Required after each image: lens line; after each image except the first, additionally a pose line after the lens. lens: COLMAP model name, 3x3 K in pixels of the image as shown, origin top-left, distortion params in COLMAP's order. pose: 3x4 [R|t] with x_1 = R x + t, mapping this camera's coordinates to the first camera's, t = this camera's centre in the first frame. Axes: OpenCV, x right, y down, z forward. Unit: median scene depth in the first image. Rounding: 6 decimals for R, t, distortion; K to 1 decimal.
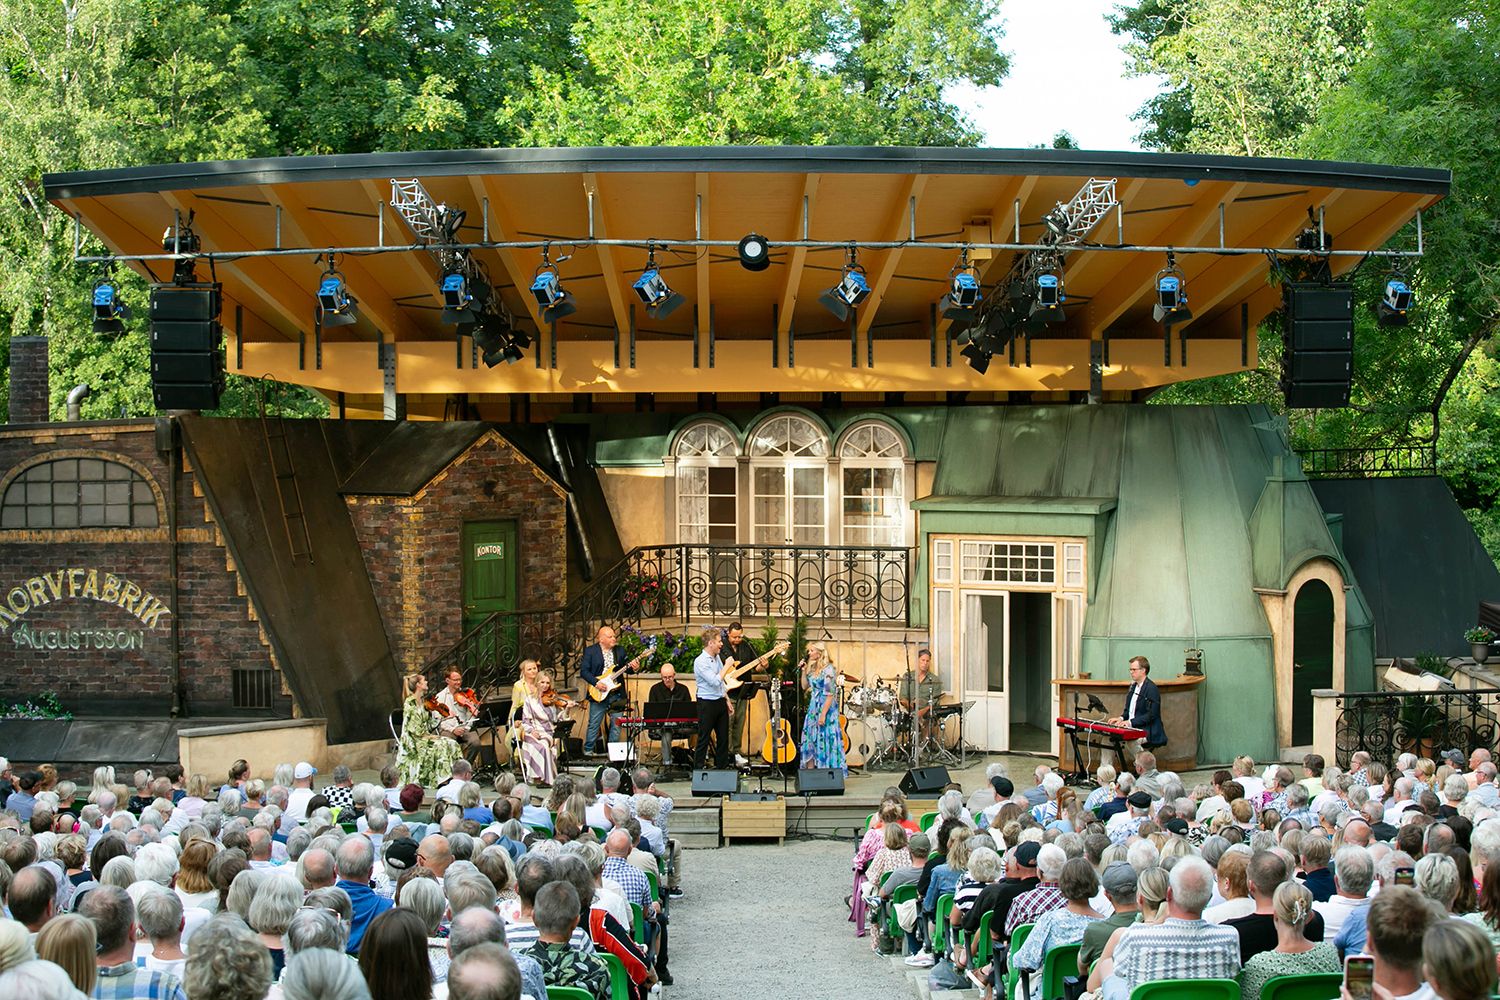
lens RADIAL K [[2971.3, 0, 750.6], [0, 2971.3, 522.1], [0, 0, 1]] dist [-0.359400, 0.047742]
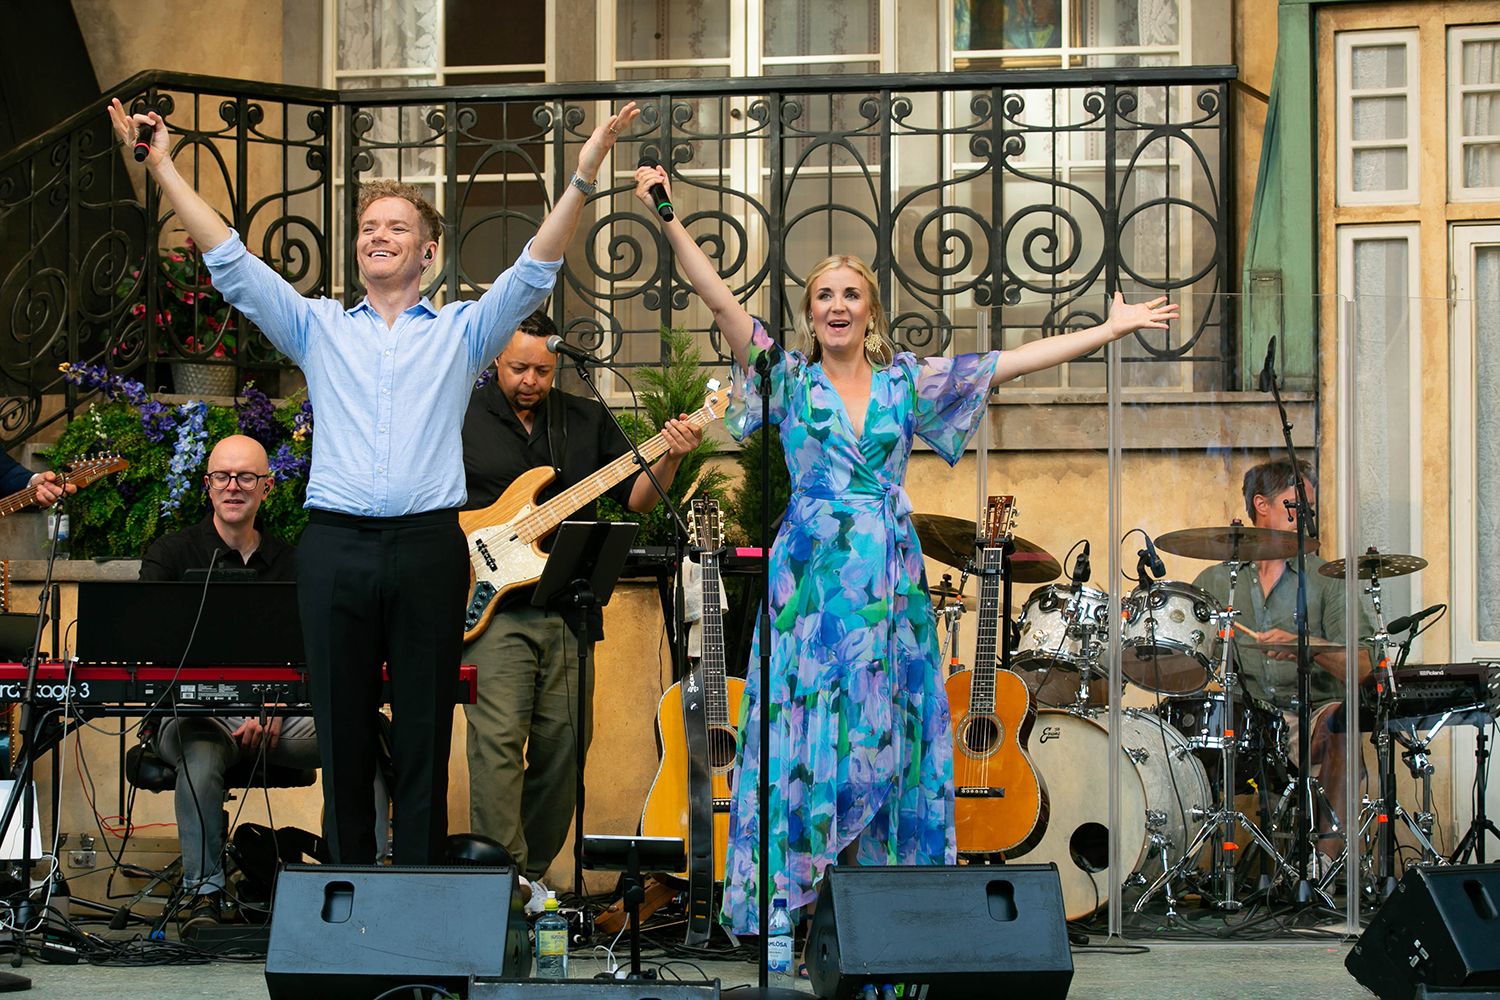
lens RADIAL K [[4212.1, 0, 750.0], [0, 4212.1, 500.0], [0, 0, 1]] dist [-0.118931, 1.100707]
pose [[0.999490, 0.007292, 0.031082, 0.002080], [-0.004681, 0.996515, -0.083287, 0.074293], [-0.031581, 0.083099, 0.996041, 0.654996]]
